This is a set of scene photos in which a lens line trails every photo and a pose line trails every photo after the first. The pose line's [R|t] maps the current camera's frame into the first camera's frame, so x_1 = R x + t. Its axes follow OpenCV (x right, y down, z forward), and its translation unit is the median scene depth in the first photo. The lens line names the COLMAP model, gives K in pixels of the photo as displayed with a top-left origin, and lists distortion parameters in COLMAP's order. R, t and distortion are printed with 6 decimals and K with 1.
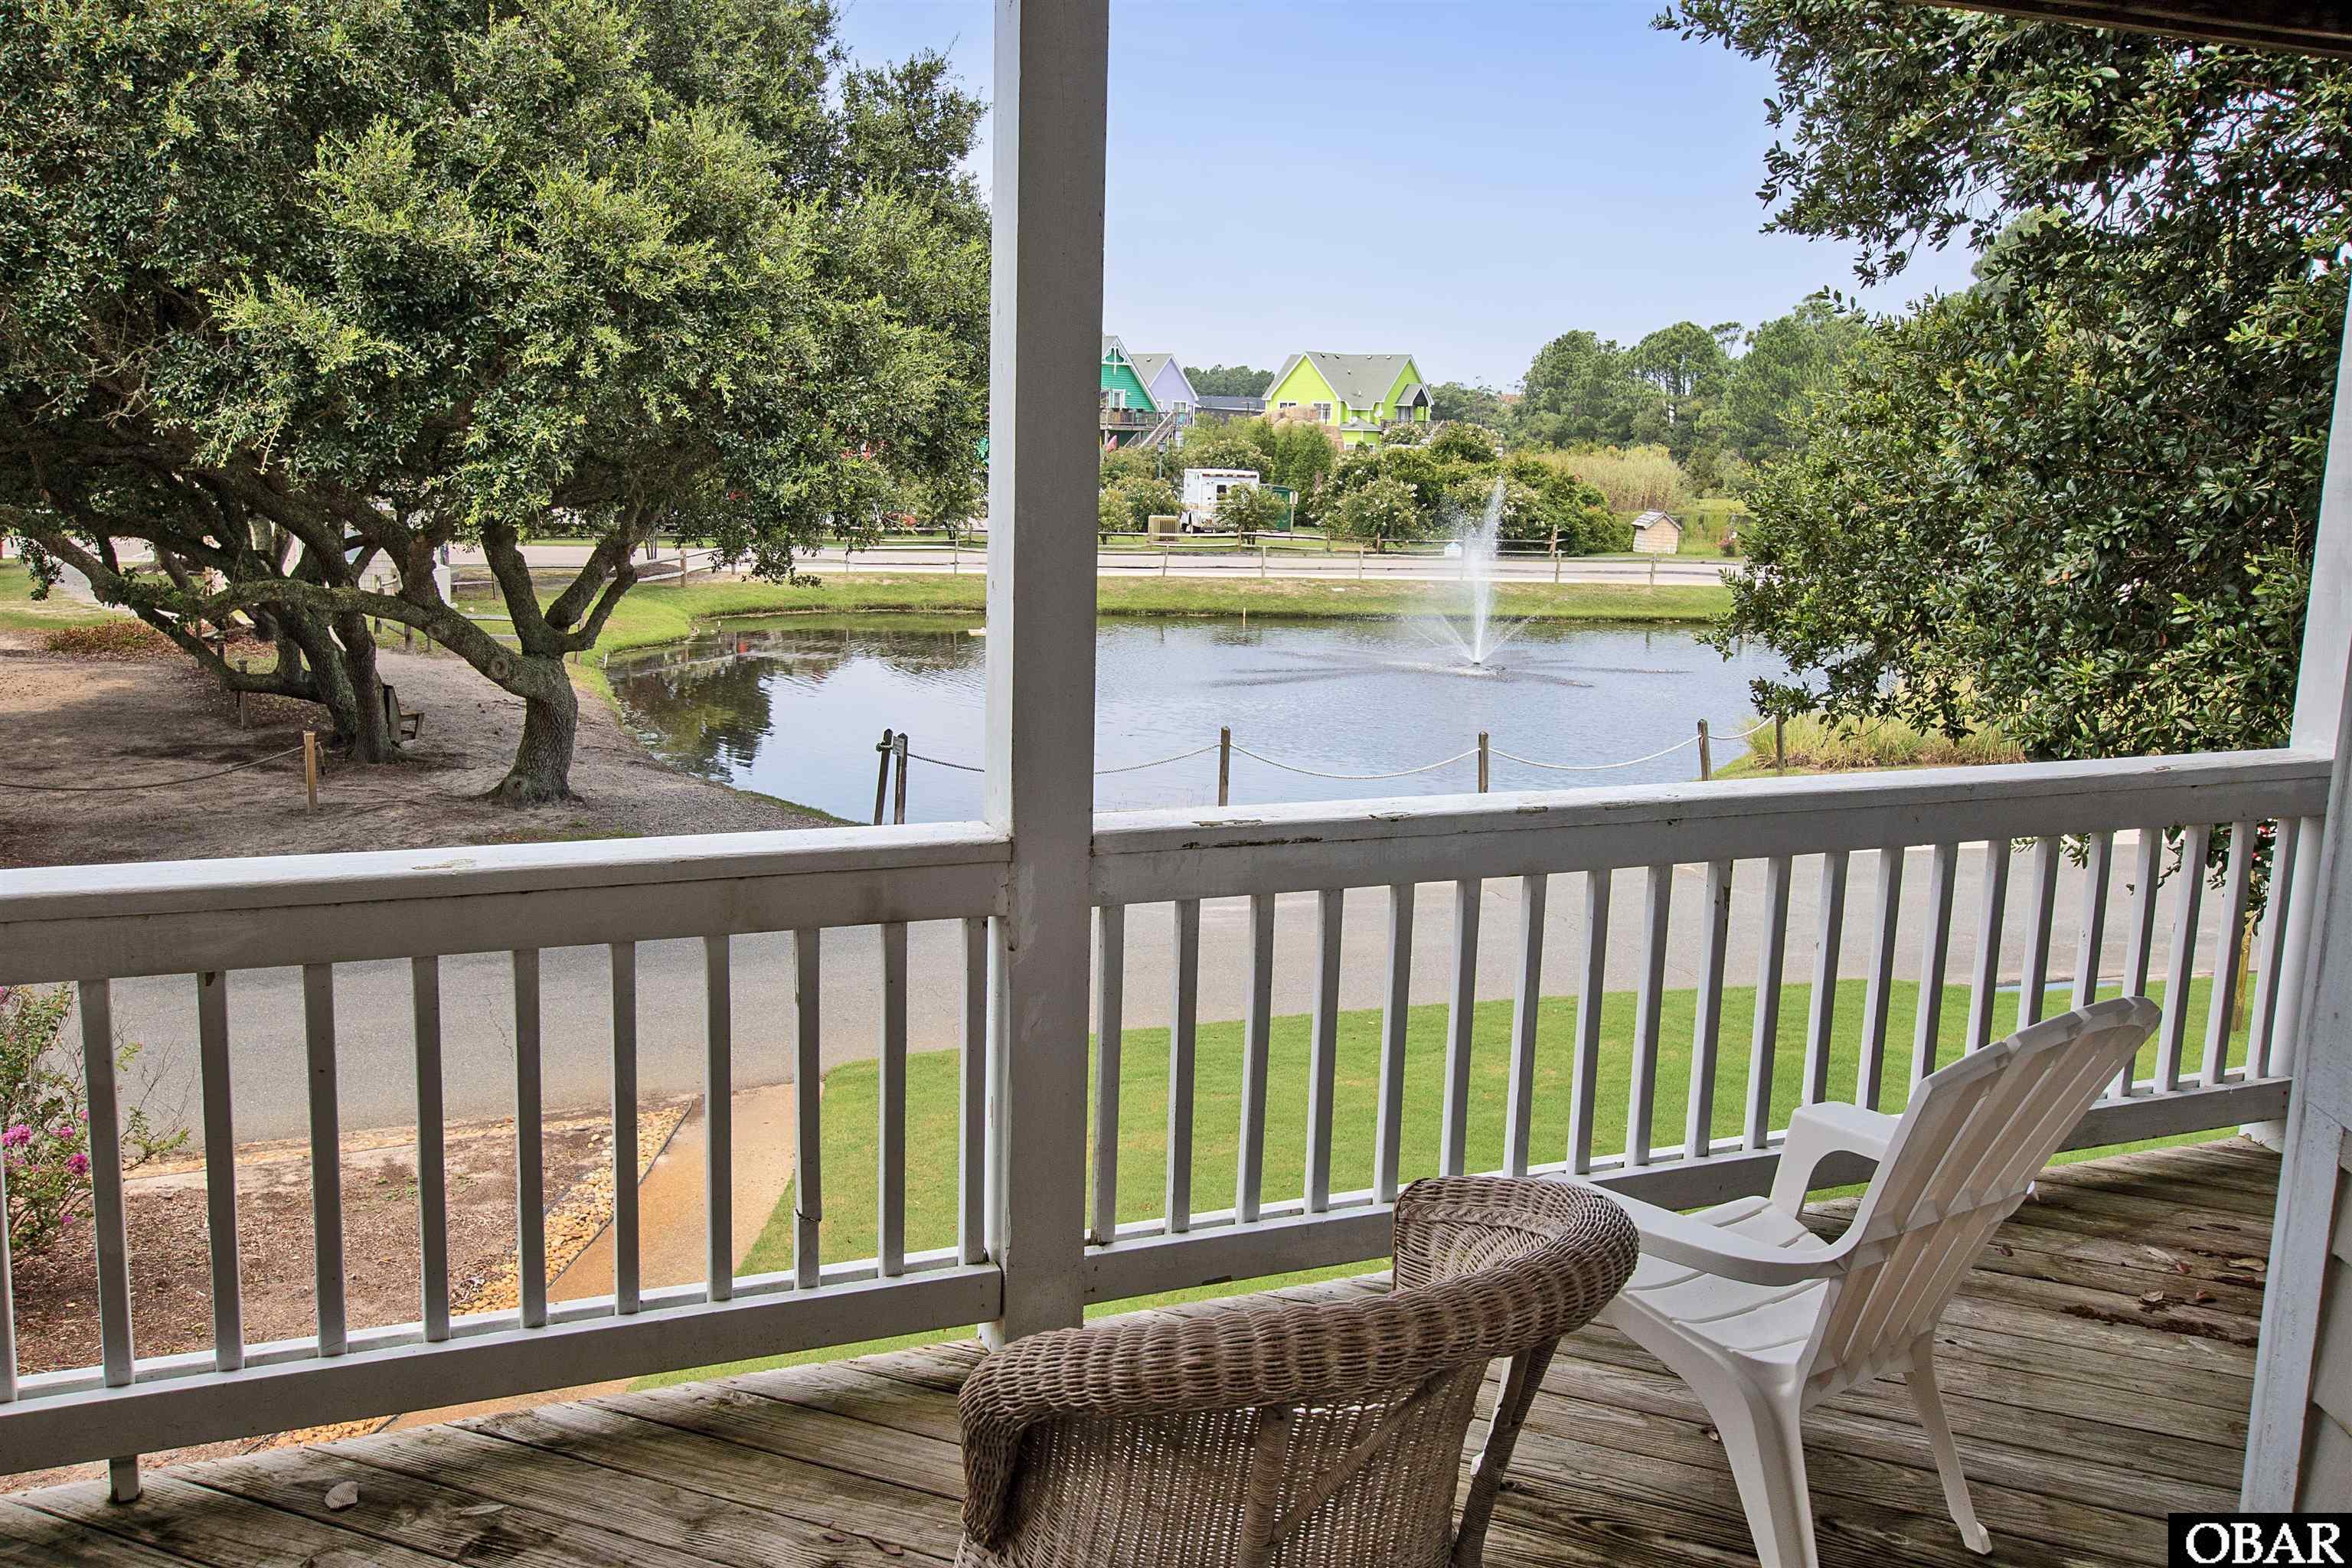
lens RADIAL K [[2042.3, 0, 1174.8], [0, 2042.3, 785.9], [0, 0, 1]] dist [-0.002419, -0.000181]
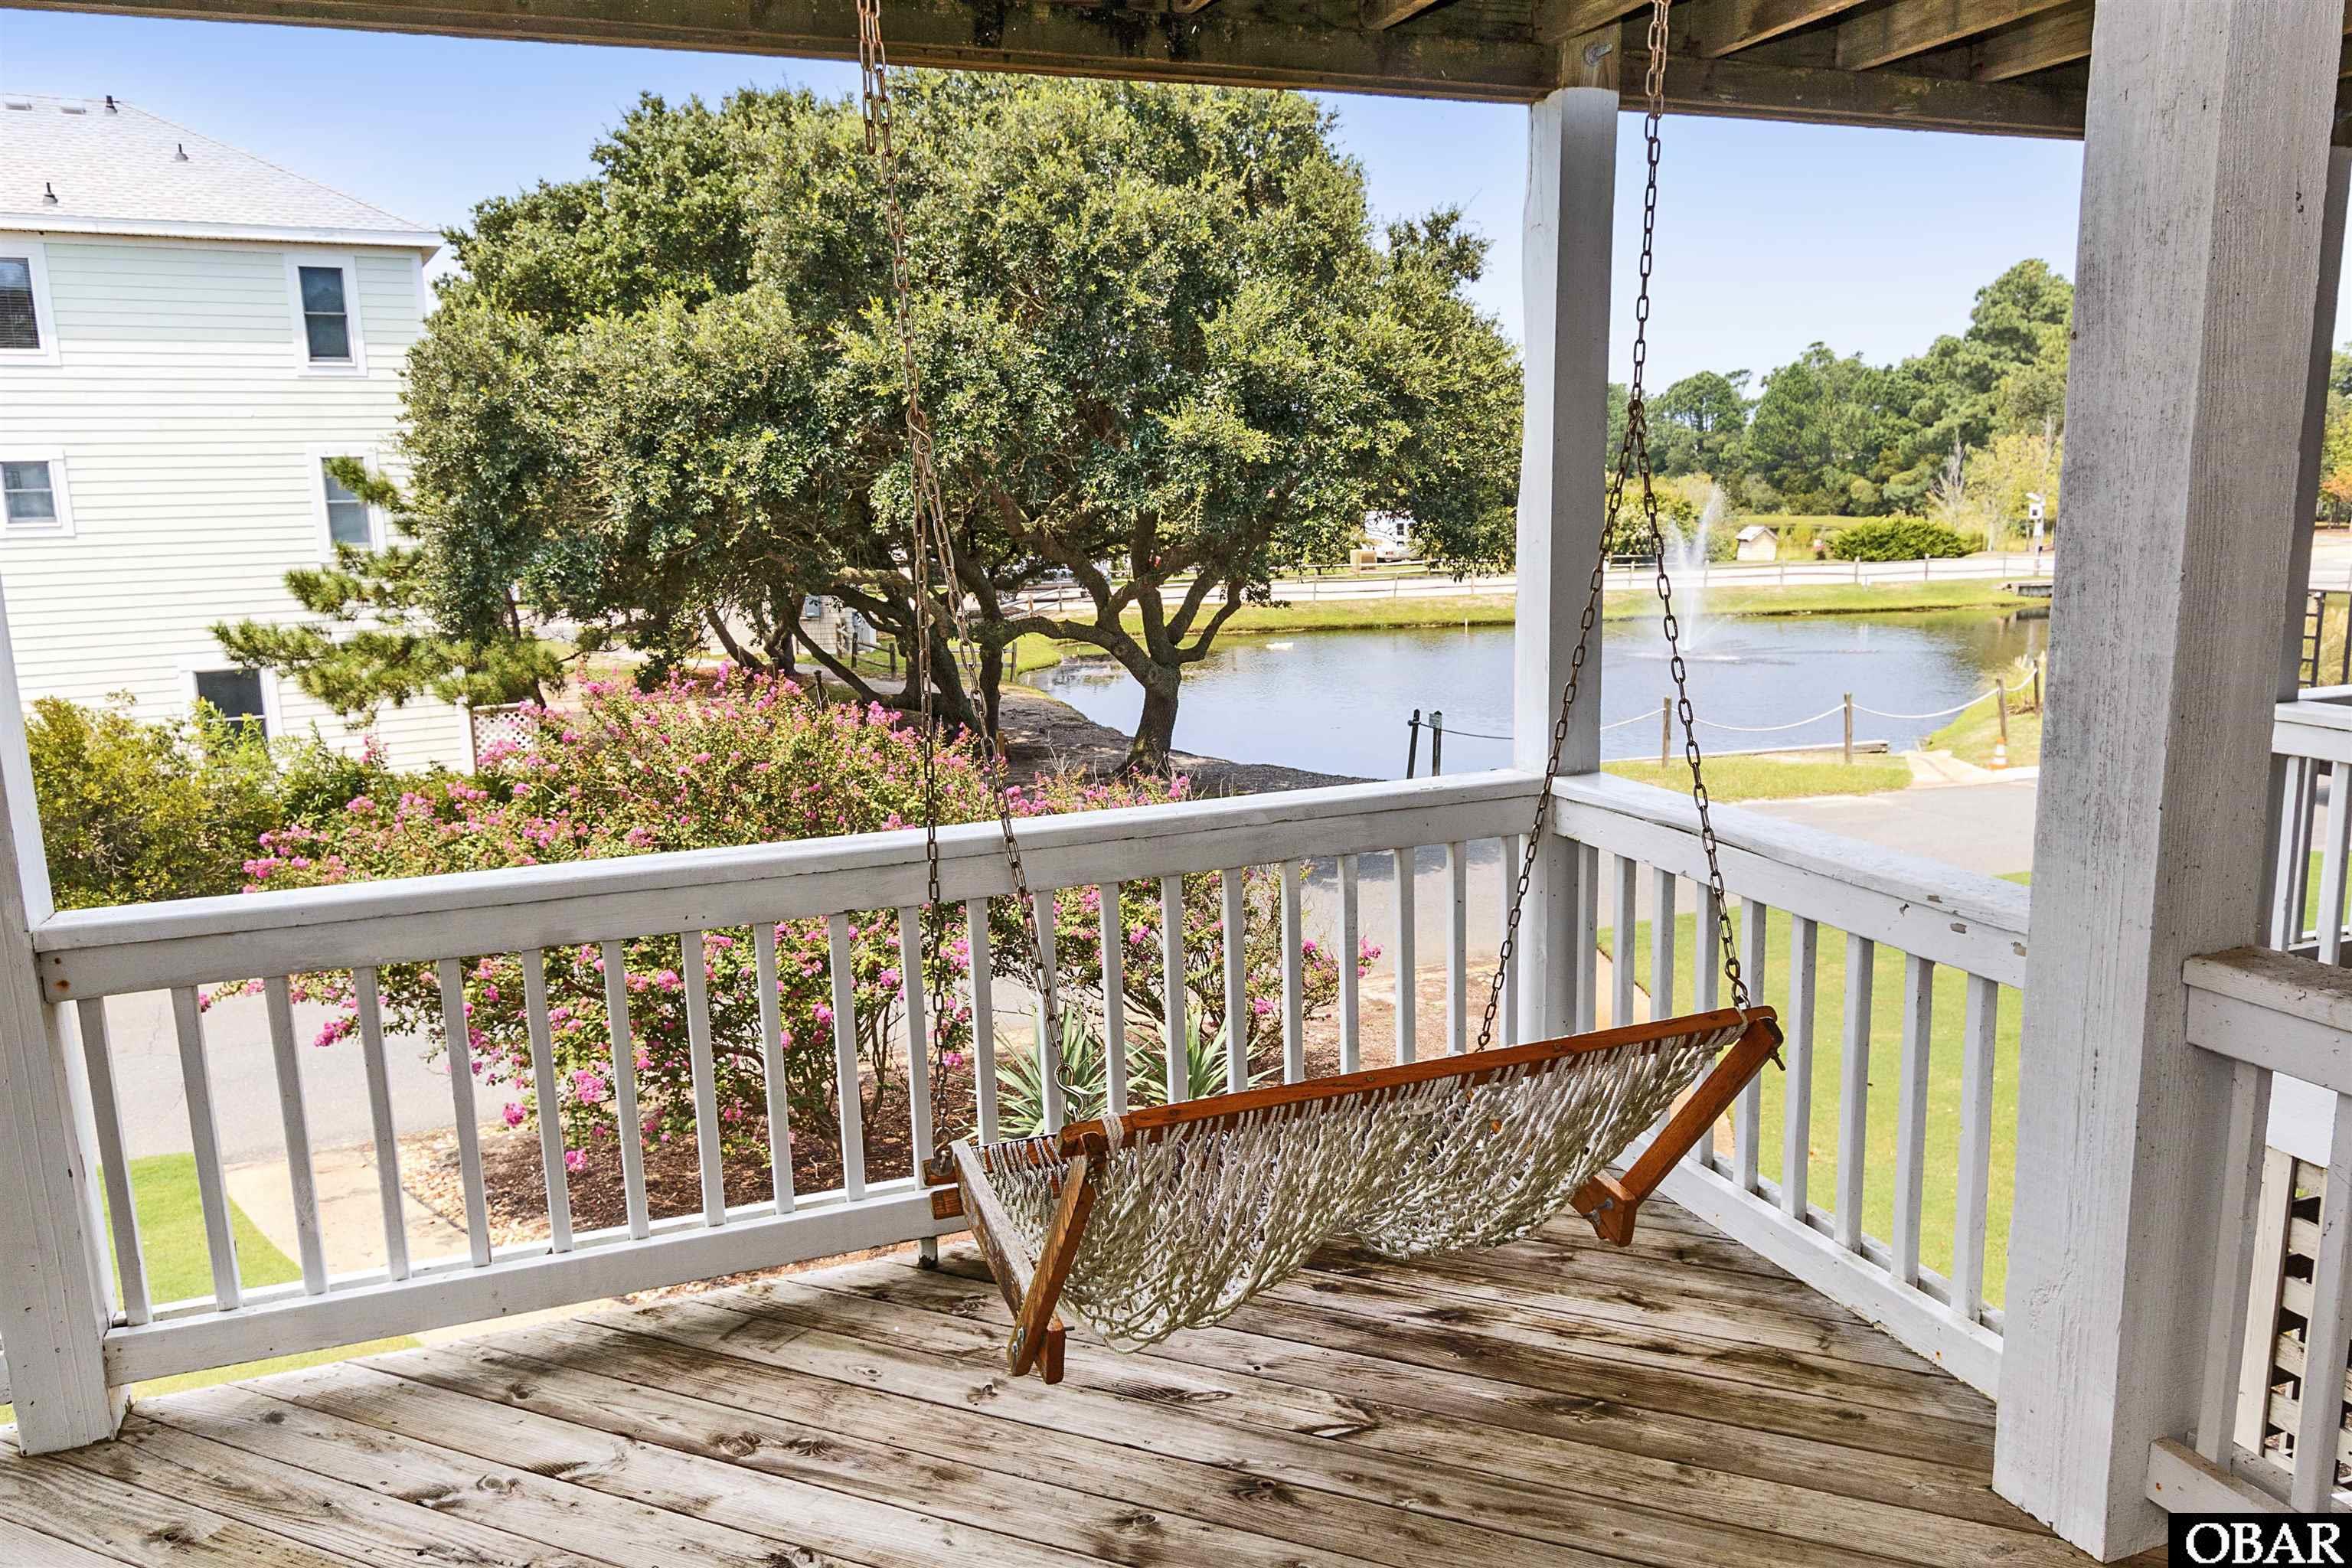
lens RADIAL K [[1677.1, 0, 1174.5], [0, 1677.1, 791.0], [0, 0, 1]] dist [-0.007340, -0.000536]
pose [[0.997563, -0.044557, -0.053692, -0.086721], [0.044950, 0.998970, 0.006130, 0.004679], [0.053363, -0.008529, 0.998539, -0.041674]]
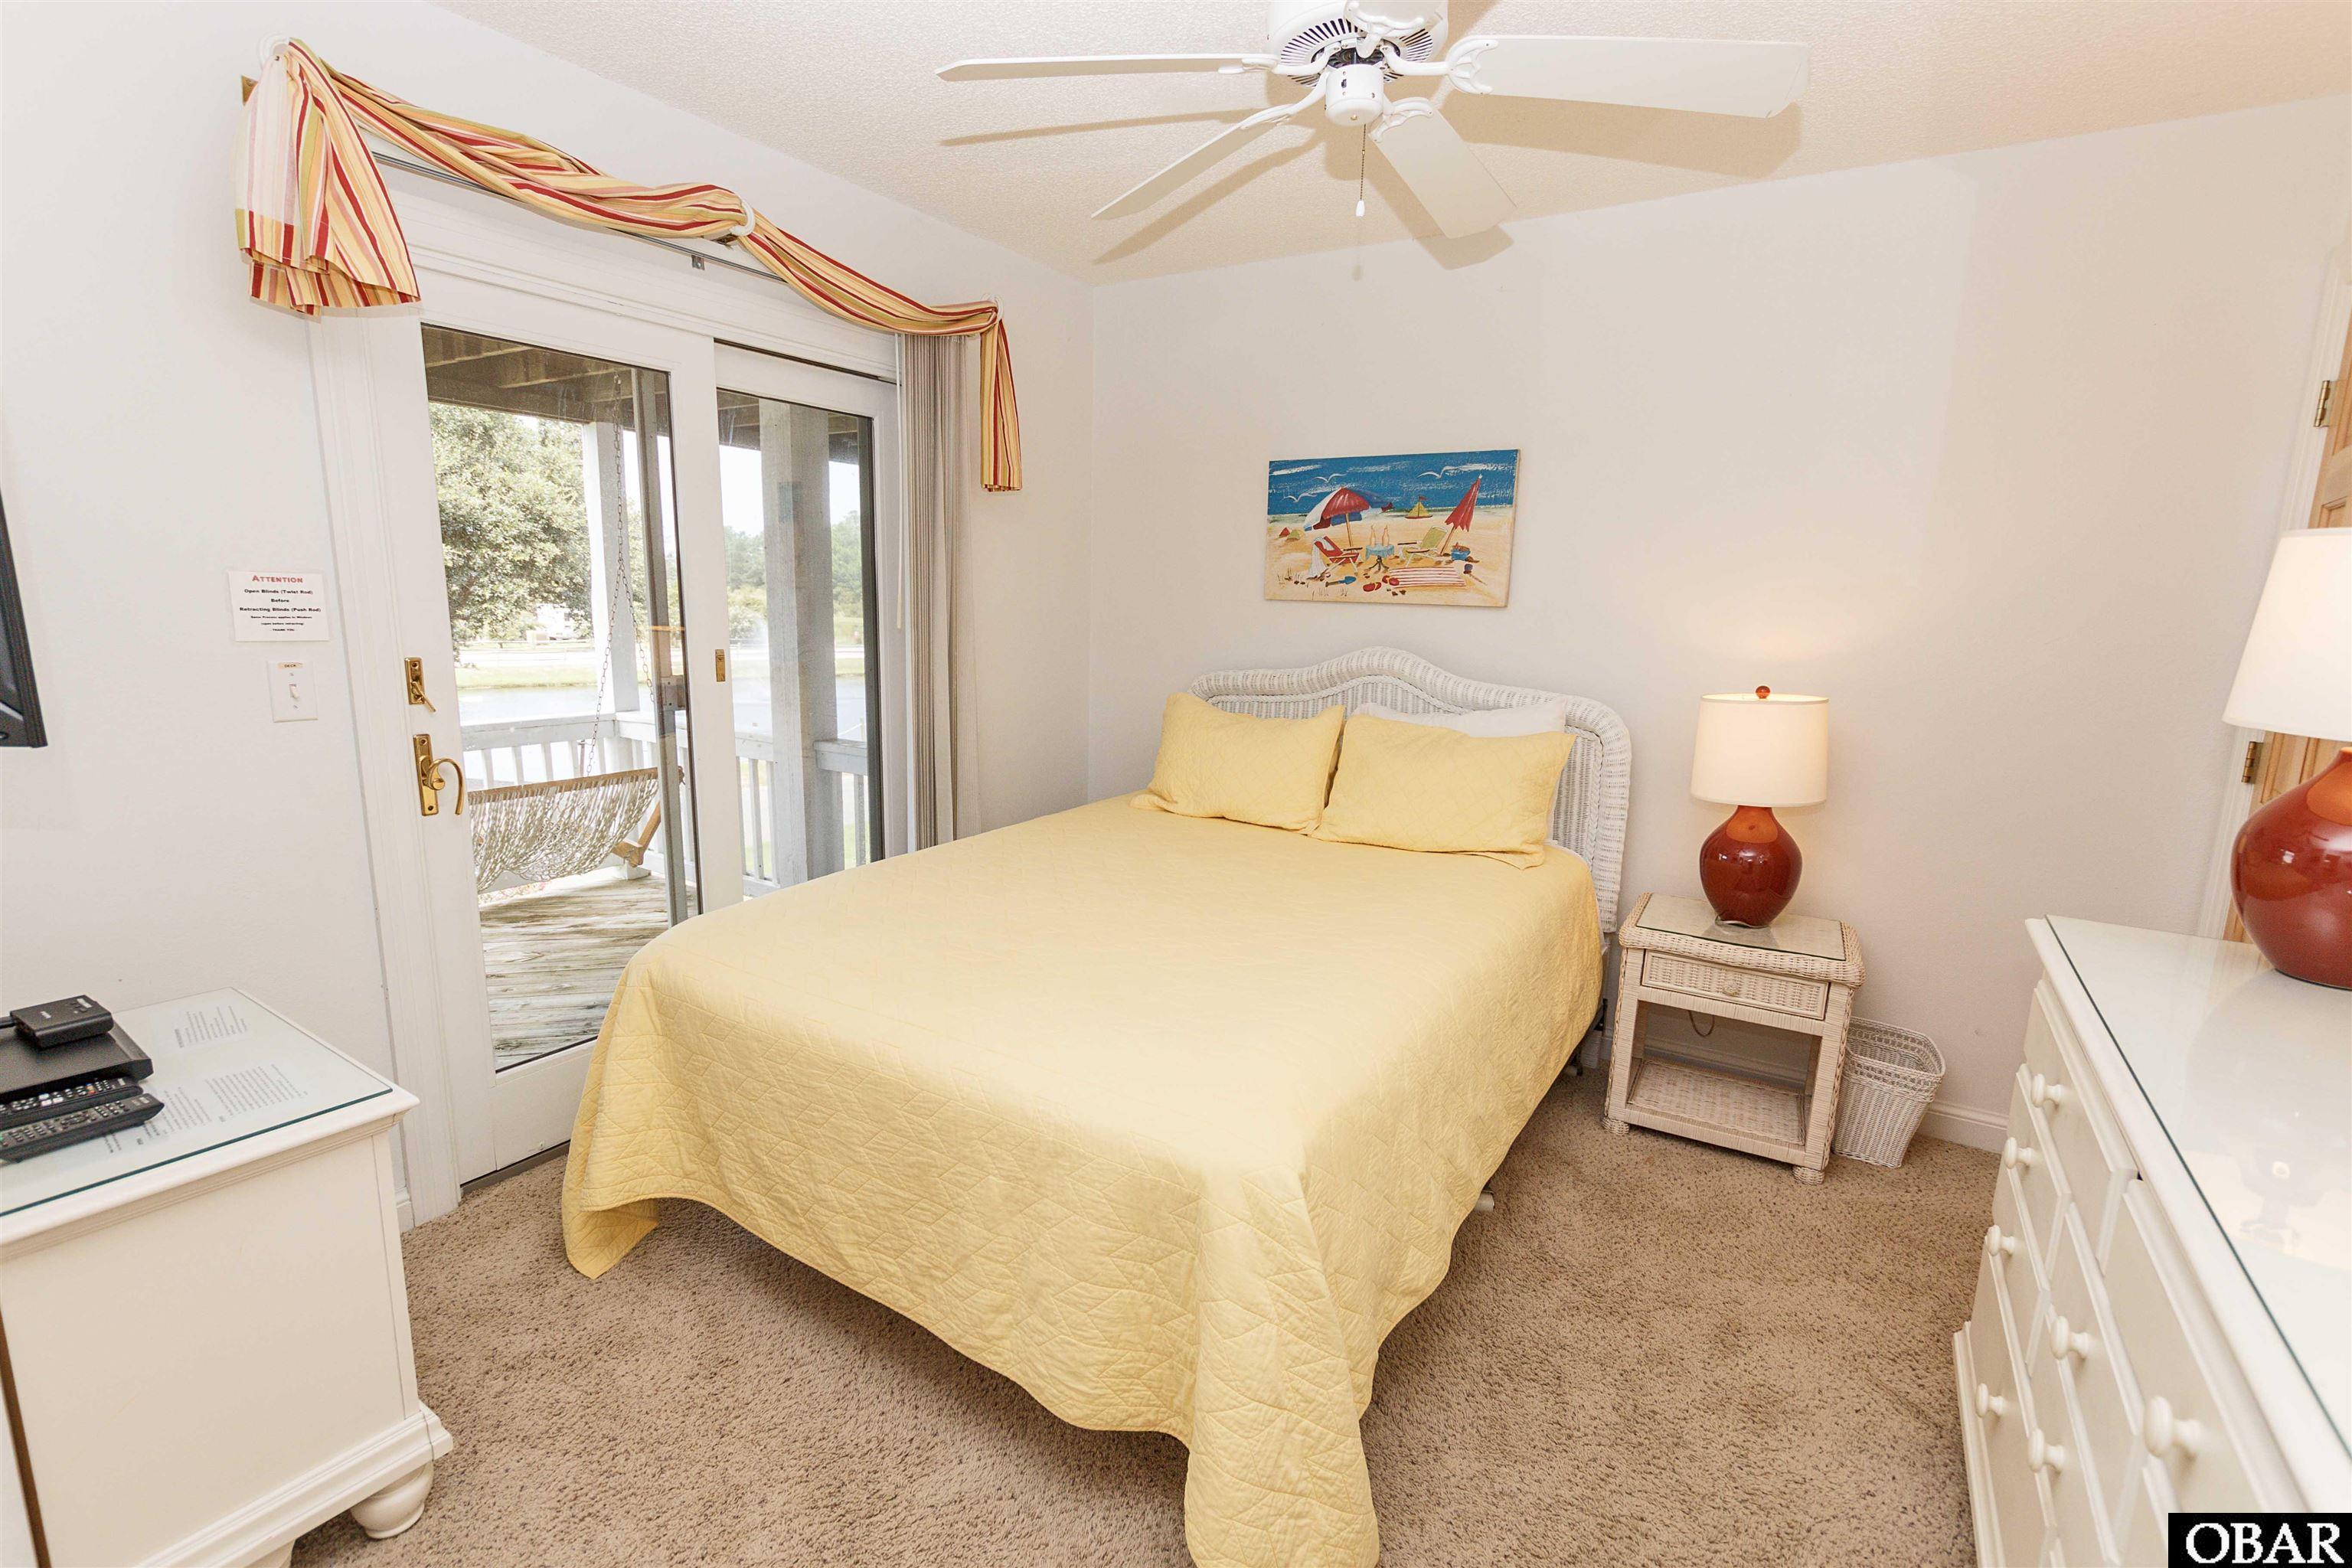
lens RADIAL K [[1063.5, 0, 1181.6], [0, 1063.5, 790.9], [0, 0, 1]] dist [0.000595, 0.000295]
pose [[0.823416, -0.112382, 0.556198, -0.087703], [0.098942, 0.993611, 0.054287, 0.011680], [-0.558746, 0.010330, 0.829275, -0.081325]]
